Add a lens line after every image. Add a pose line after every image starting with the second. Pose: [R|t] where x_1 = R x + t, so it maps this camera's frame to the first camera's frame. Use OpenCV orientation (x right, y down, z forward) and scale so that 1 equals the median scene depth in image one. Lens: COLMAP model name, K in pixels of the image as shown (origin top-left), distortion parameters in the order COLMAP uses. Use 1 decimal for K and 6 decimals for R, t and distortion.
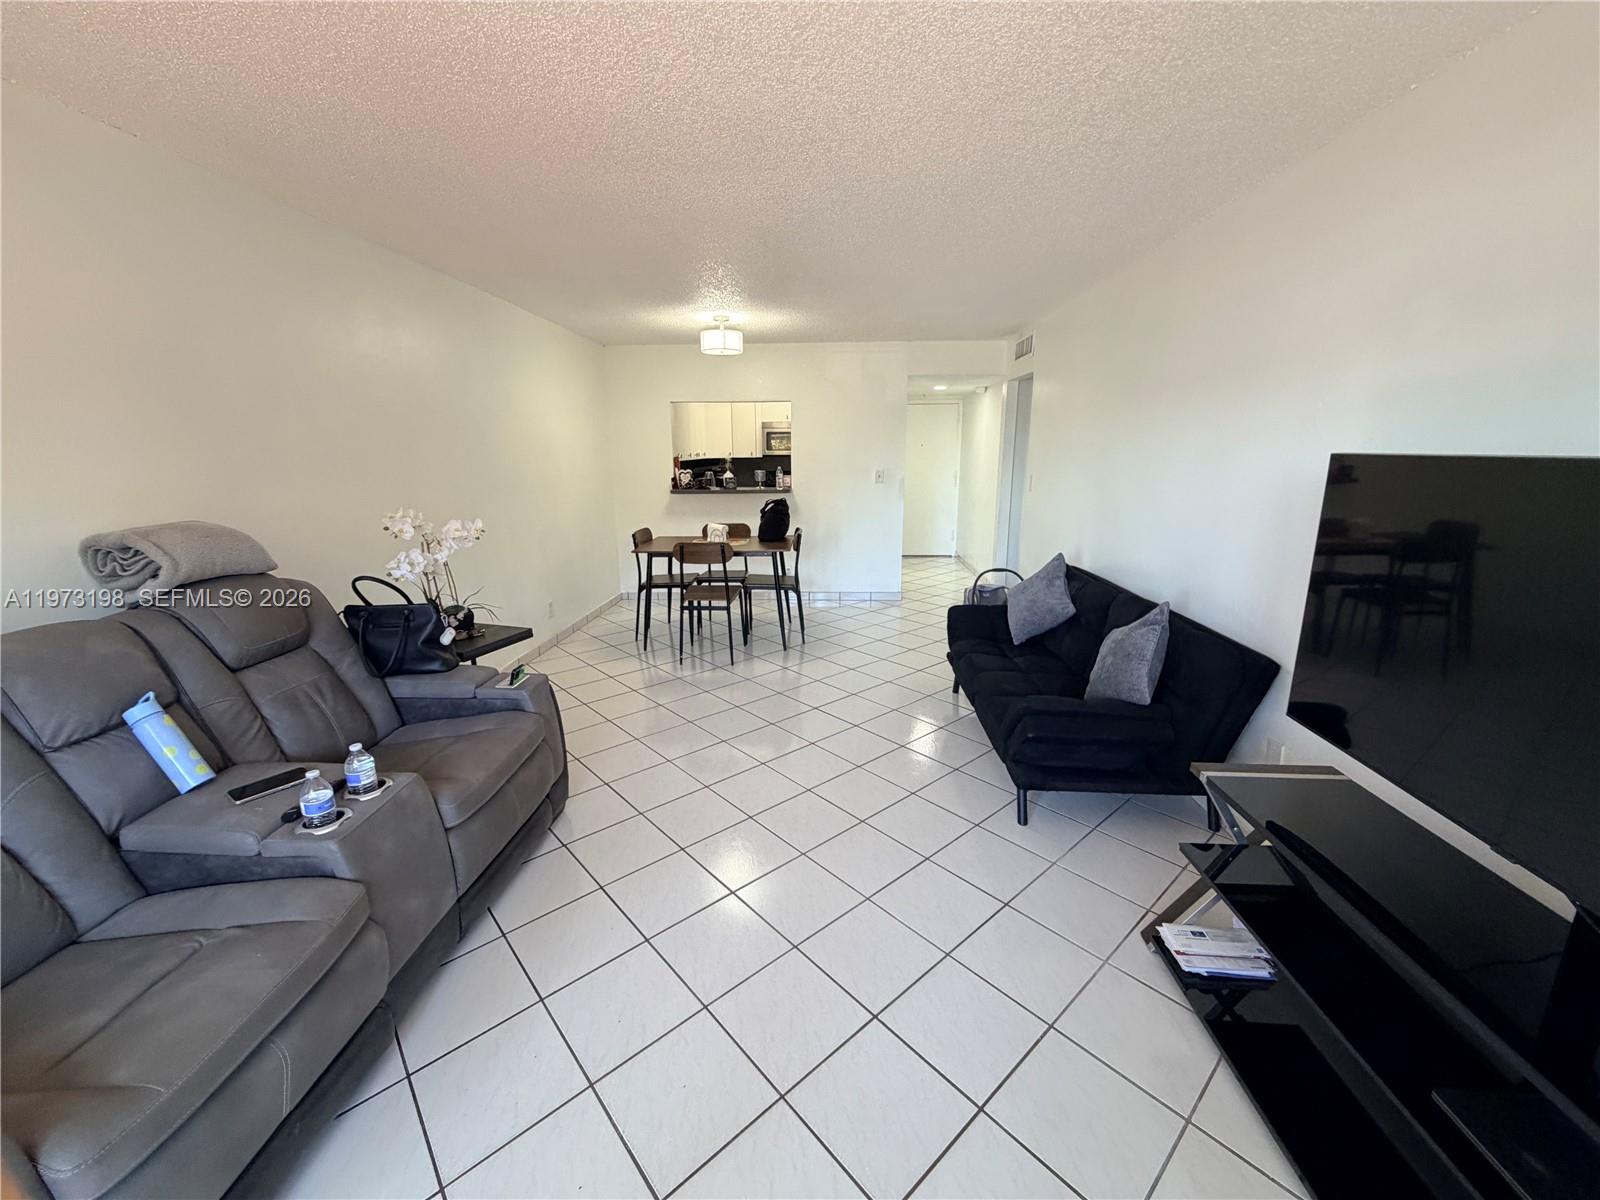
lens RADIAL K [[639.7, 0, 798.6], [0, 639.7, 602.3], [0, 0, 1]] dist [0.000491, 0.000607]
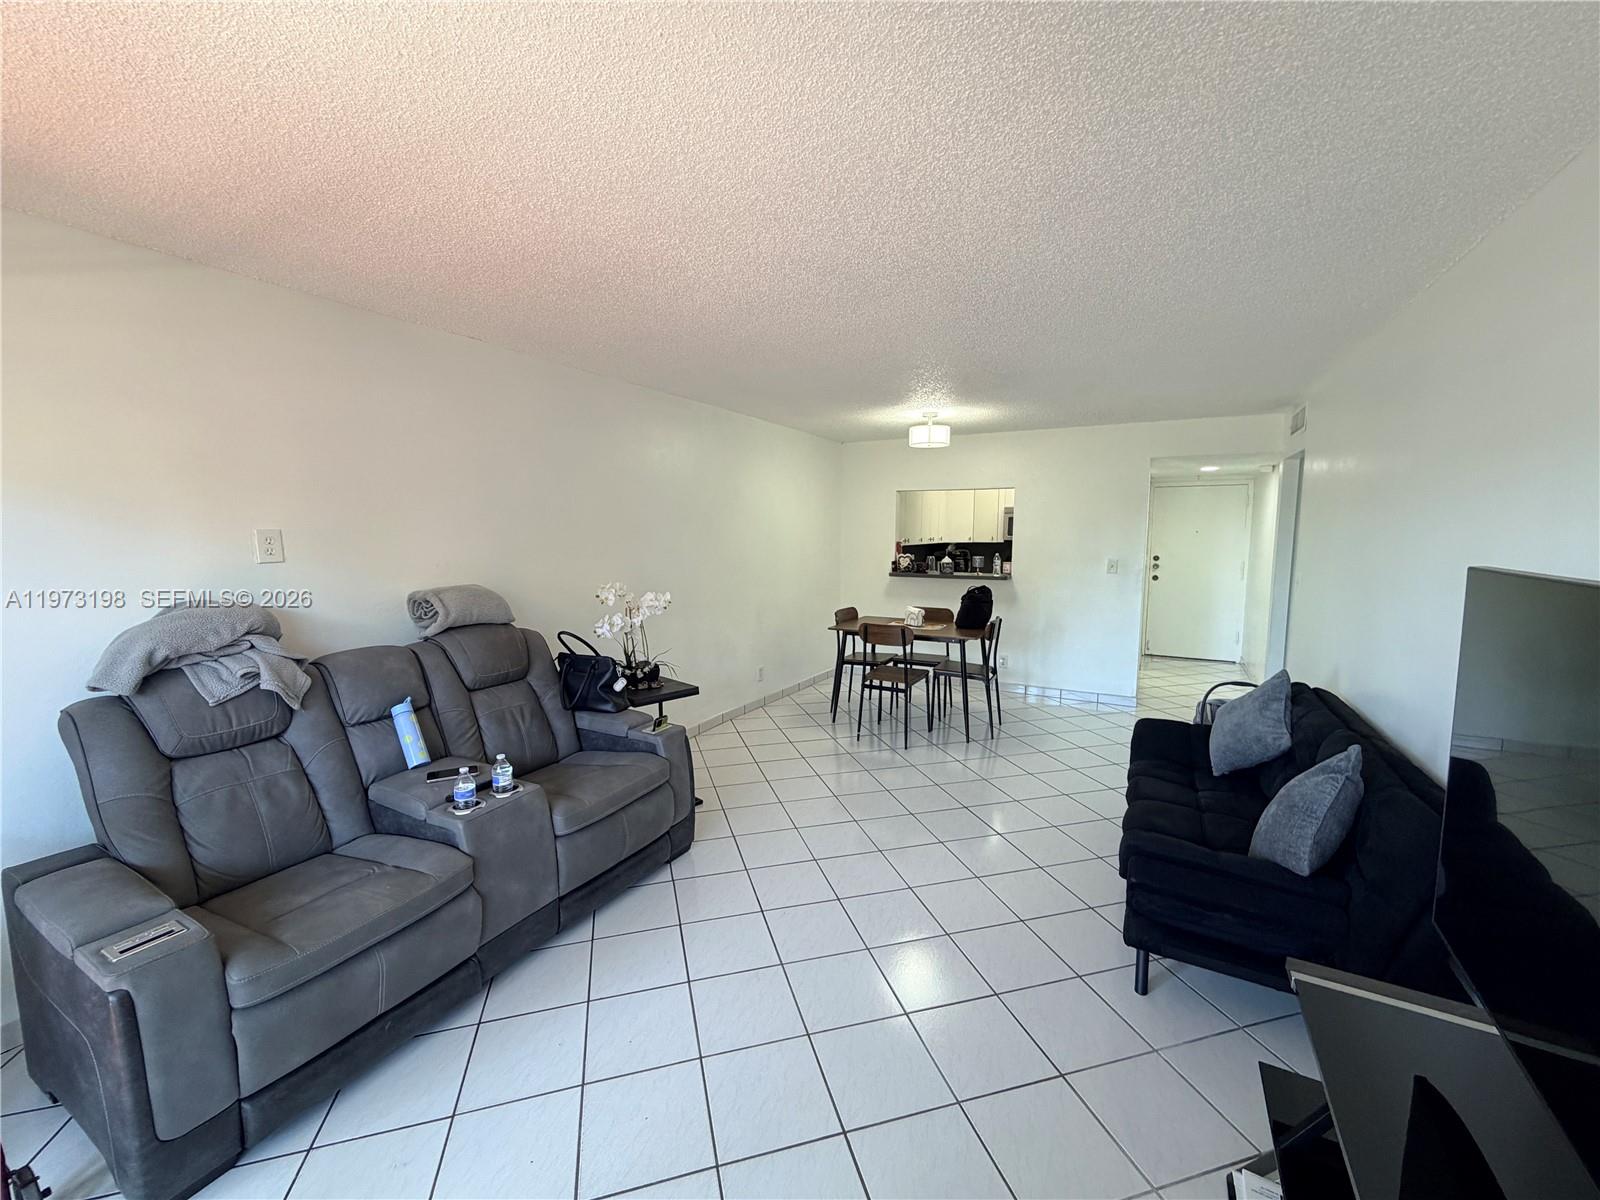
lens RADIAL K [[639.7, 0, 794.4], [0, 639.7, 602.0], [0, 0, 1]] dist [0.000491, 0.000607]
pose [[0.898821, 0.056898, -0.434608, 0.278332], [-0.109594, 0.989218, -0.097148, -0.021298], [0.424394, 0.134949, 0.895365, 0.006786]]
